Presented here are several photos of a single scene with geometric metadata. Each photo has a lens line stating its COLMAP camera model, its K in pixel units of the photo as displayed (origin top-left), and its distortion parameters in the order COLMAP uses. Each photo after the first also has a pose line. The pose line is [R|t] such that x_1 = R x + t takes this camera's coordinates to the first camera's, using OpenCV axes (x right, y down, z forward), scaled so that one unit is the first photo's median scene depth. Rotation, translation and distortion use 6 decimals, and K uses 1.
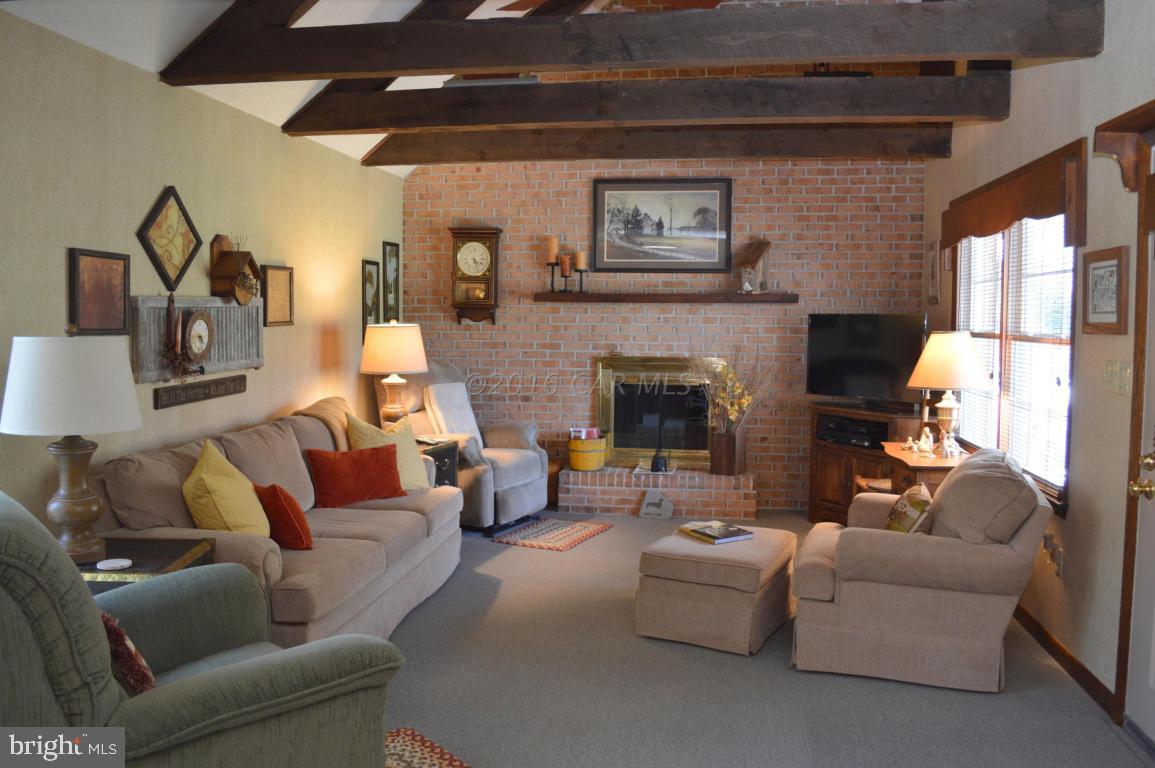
lens RADIAL K [[917.7, 0, 575.1], [0, 917.7, 379.6], [0, 0, 1]] dist [-0.071539, 0.010444]
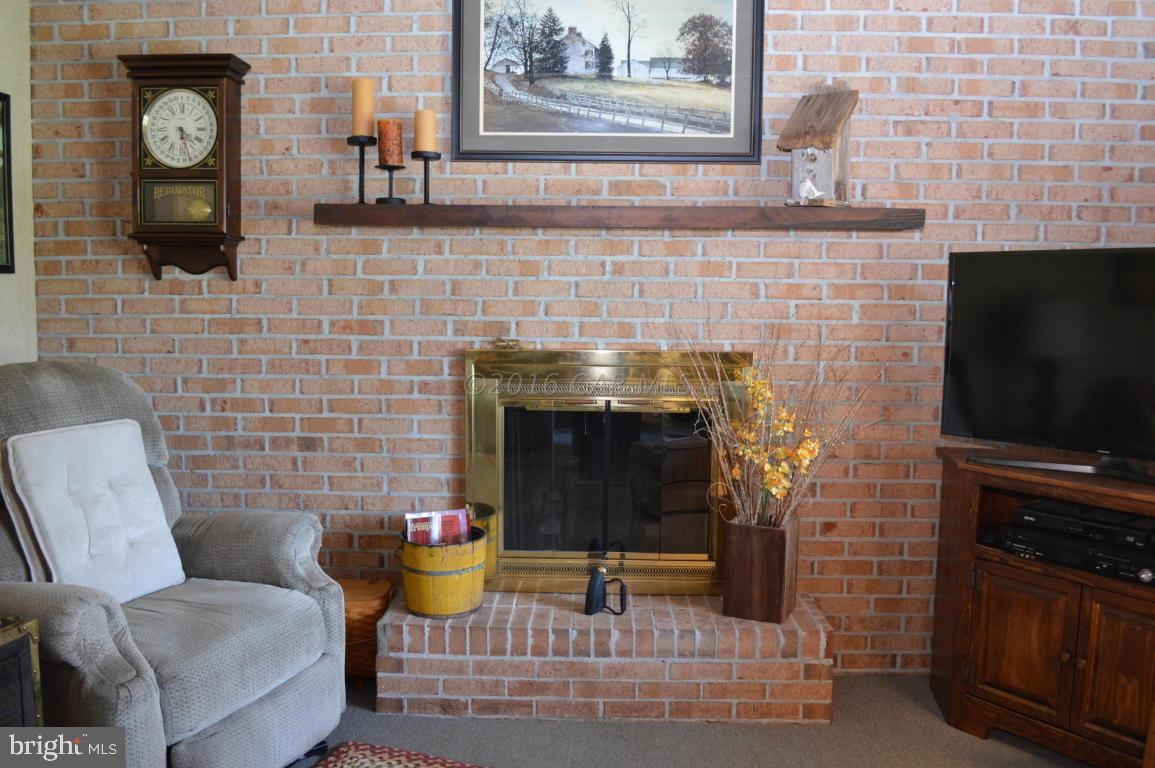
lens RADIAL K [[917.7, 0, 574.4], [0, 917.7, 381.2], [0, 0, 1]] dist [-0.071539, 0.010444]
pose [[0.992773, -0.010607, 0.119540, 0.023897], [0.006955, 0.999497, 0.030926, -0.023924], [-0.119808, -0.029871, 0.992348, 0.560555]]
